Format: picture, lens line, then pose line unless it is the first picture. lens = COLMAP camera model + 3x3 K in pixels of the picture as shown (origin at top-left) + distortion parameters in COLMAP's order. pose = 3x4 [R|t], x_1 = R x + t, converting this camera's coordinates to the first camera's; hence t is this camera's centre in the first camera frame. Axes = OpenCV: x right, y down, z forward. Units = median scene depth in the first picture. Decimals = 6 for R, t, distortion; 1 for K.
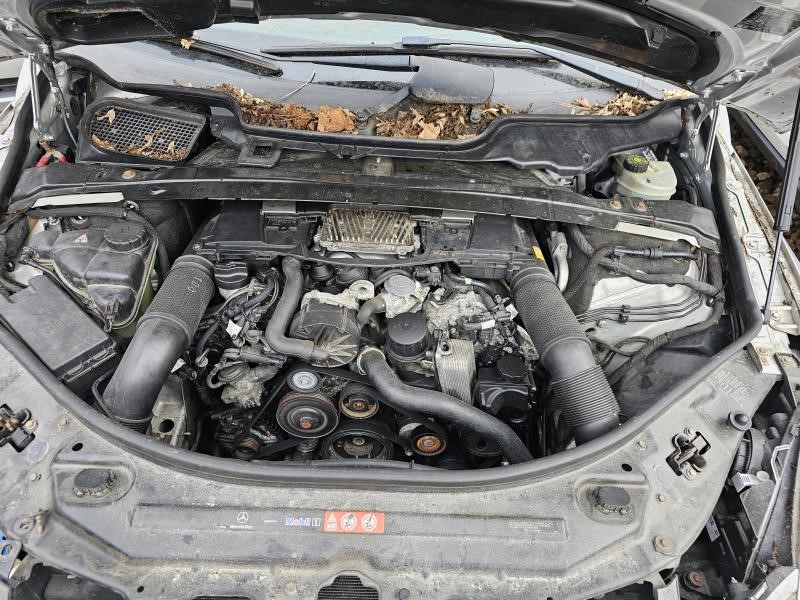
lens RADIAL K [[534.4, 0, 400.0], [0, 534.4, 300.0], [0, 0, 1]] dist [0.092261, -0.052272]
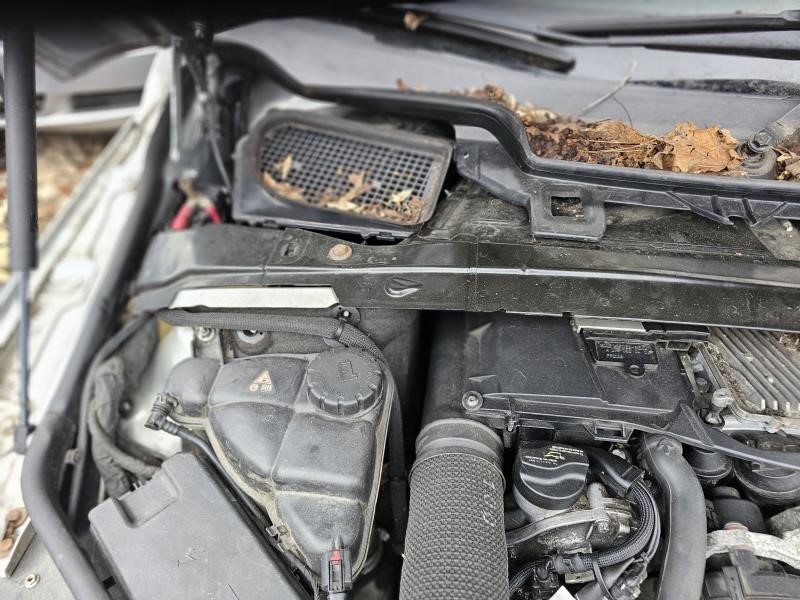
lens RADIAL K [[543.1, 0, 400.0], [0, 543.1, 300.0], [0, 0, 1]] dist [0.039185, -0.003980]
pose [[0.993853, 0.048730, -0.099405, -0.356666], [-0.050809, 0.998537, -0.018486, -0.163447], [0.098359, 0.023423, 0.994875, 0.442997]]
